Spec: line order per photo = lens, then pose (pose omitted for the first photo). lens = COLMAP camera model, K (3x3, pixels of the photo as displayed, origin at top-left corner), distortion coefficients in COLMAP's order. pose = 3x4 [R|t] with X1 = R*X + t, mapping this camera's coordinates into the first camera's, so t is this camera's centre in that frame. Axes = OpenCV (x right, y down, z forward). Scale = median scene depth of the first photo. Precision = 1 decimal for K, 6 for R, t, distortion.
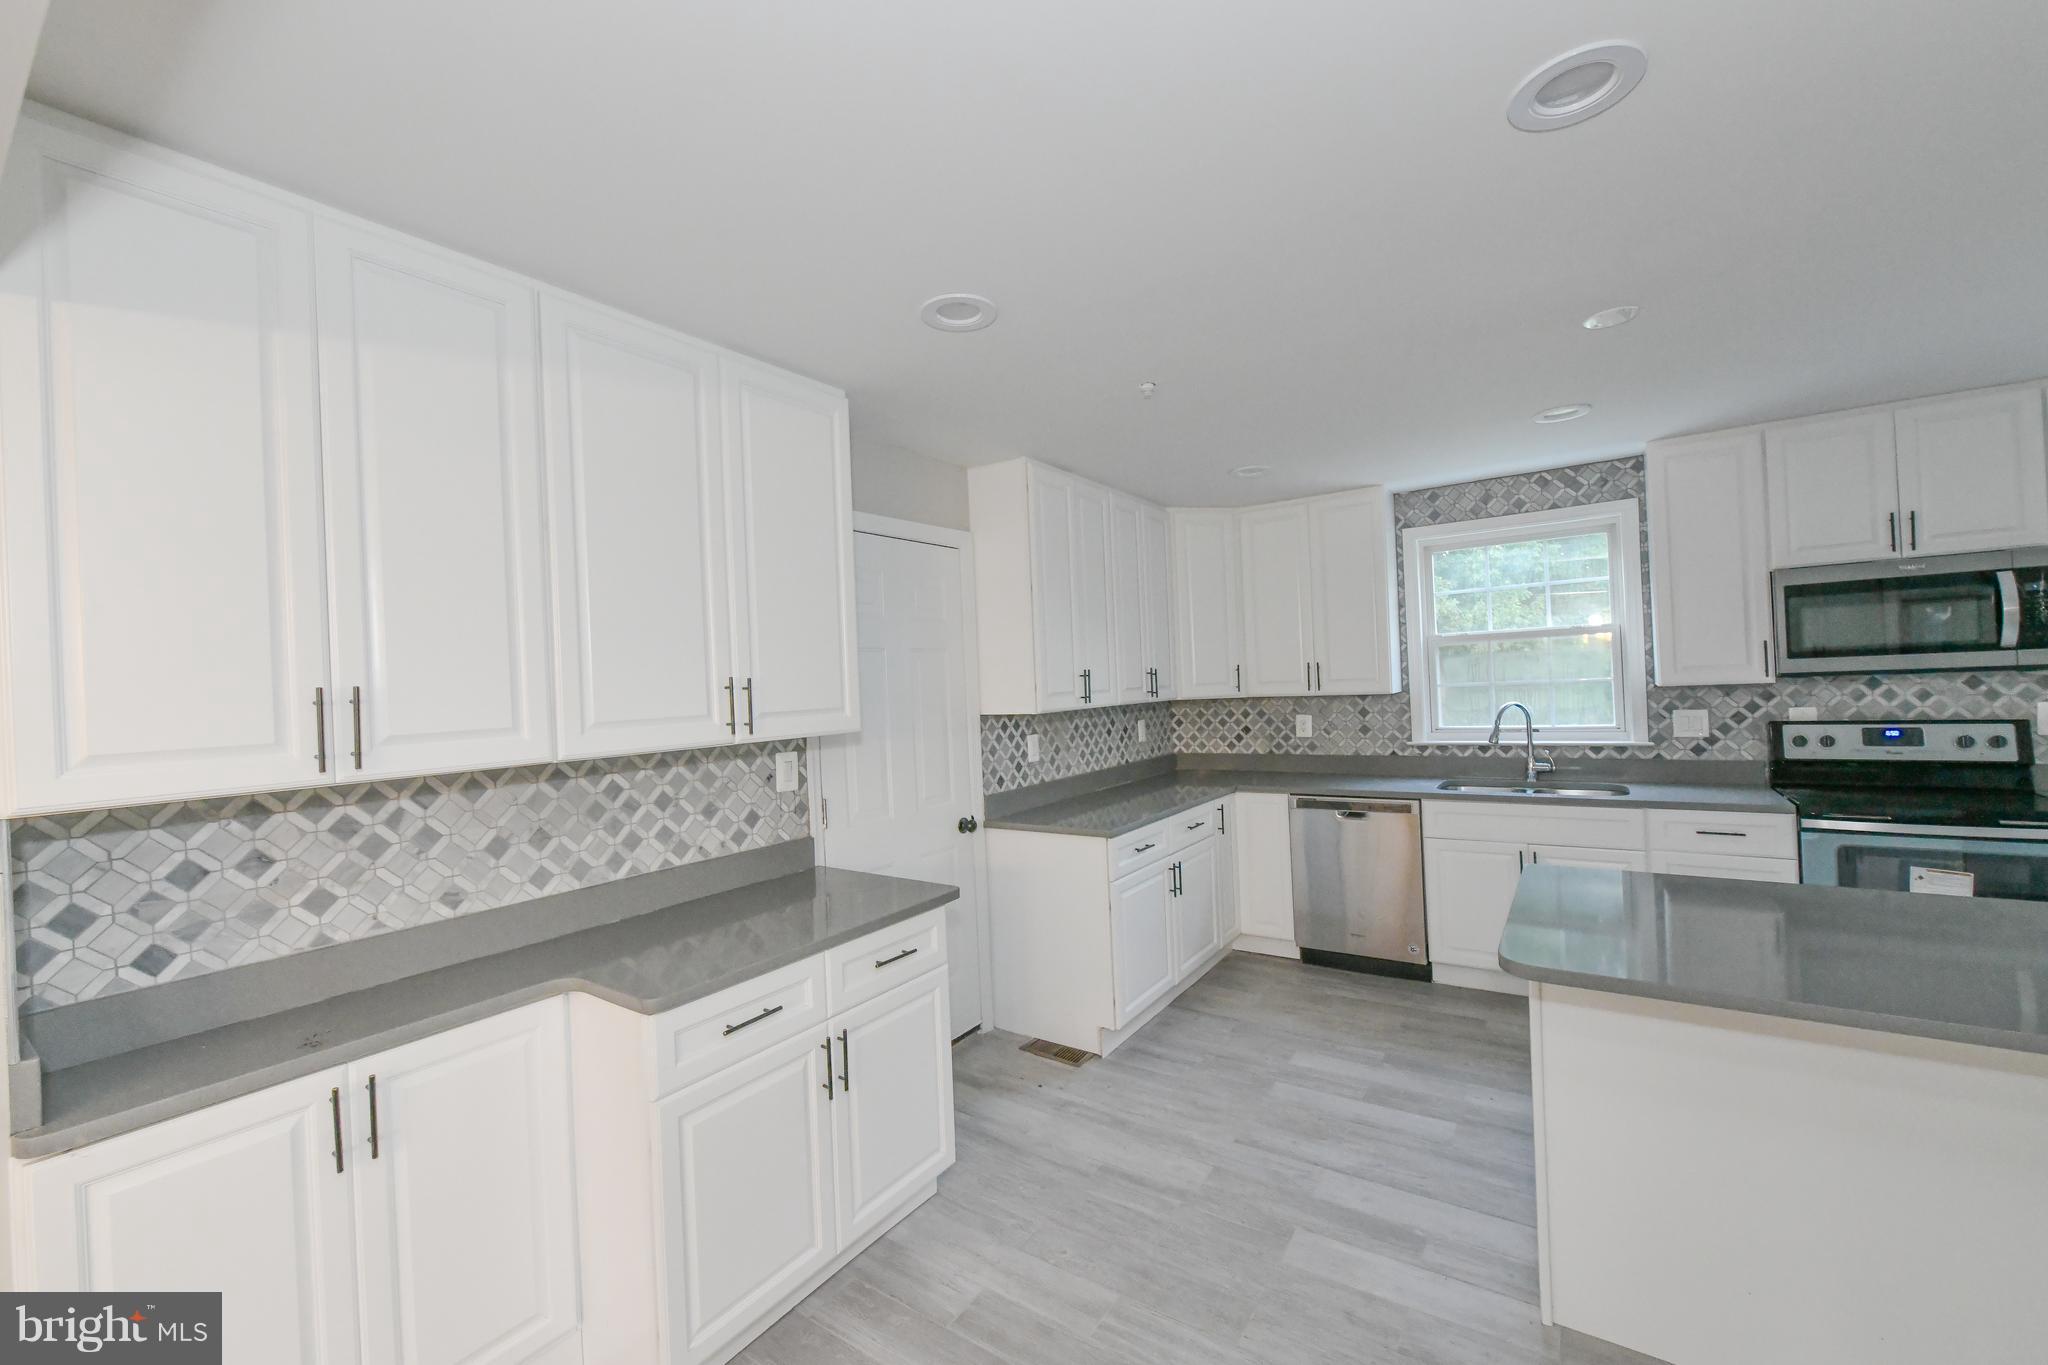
lens RADIAL K [[821.4, 0, 1031.4], [0, 821.4, 671.0], [0, 0, 1]] dist [-0.002004, -0.000106]
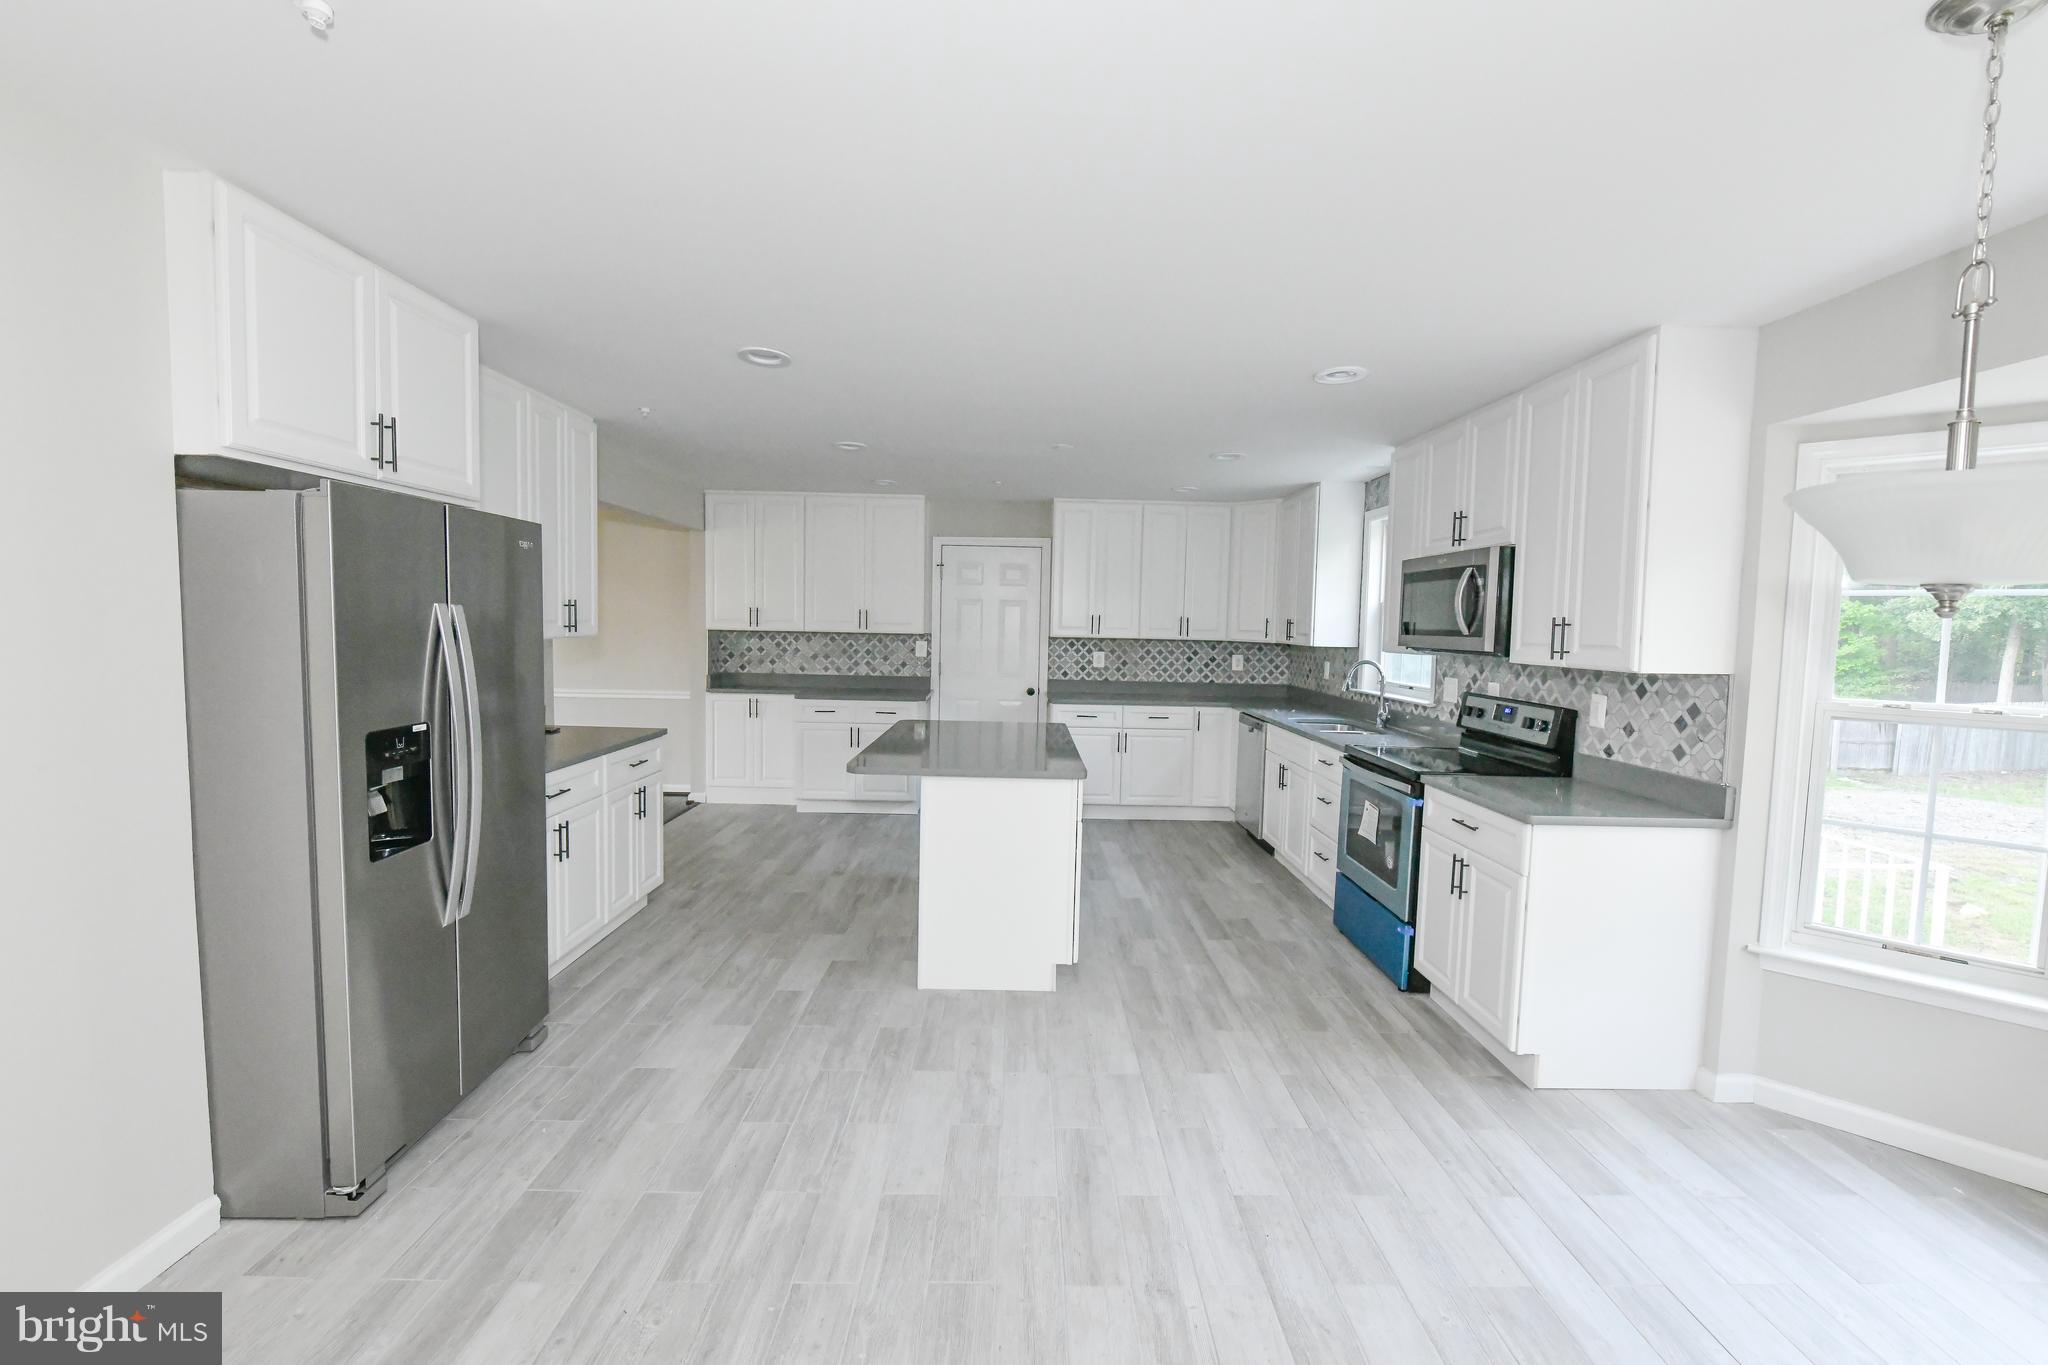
lens RADIAL K [[854.8, 0, 1022.2], [0, 854.8, 680.9], [0, 0, 1]] dist [-0.012124, 0.000655]
pose [[0.572381, 0.114368, -0.811973, 1.434468], [-0.036734, 0.992808, 0.113944, -0.062020], [0.819165, -0.035392, 0.572466, -0.163100]]
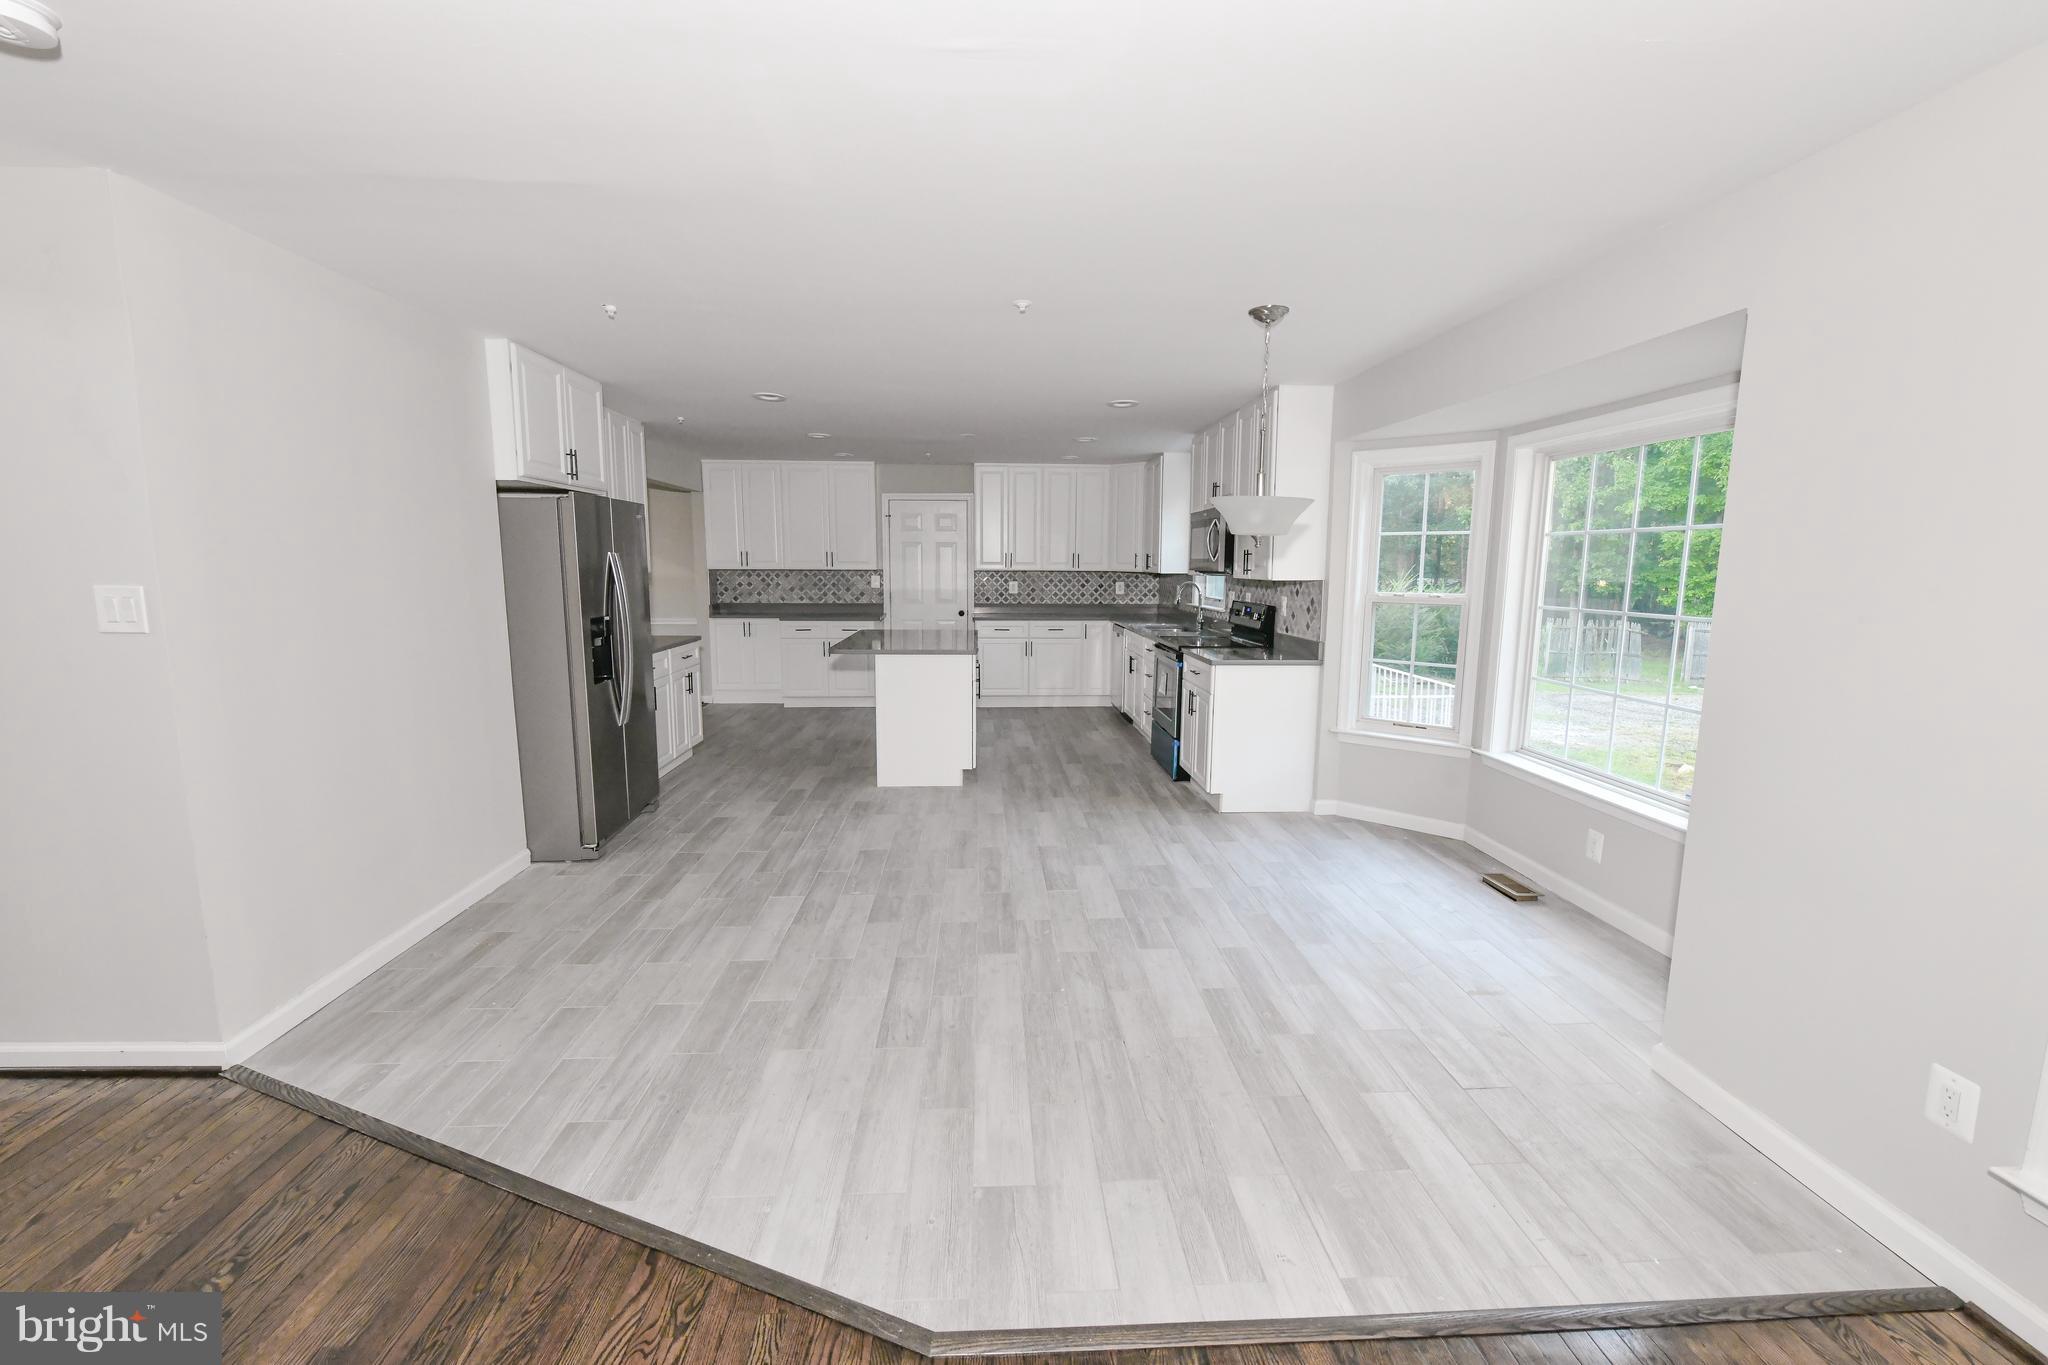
lens RADIAL K [[854.8, 0, 1027.1], [0, 854.8, 690.8], [0, 0, 1]] dist [-0.012124, 0.000655]
pose [[0.615220, 0.166203, -0.770637, 1.952250], [-0.023283, 0.980929, 0.192969, -0.083141], [0.788012, -0.100775, 0.607356, -0.428191]]
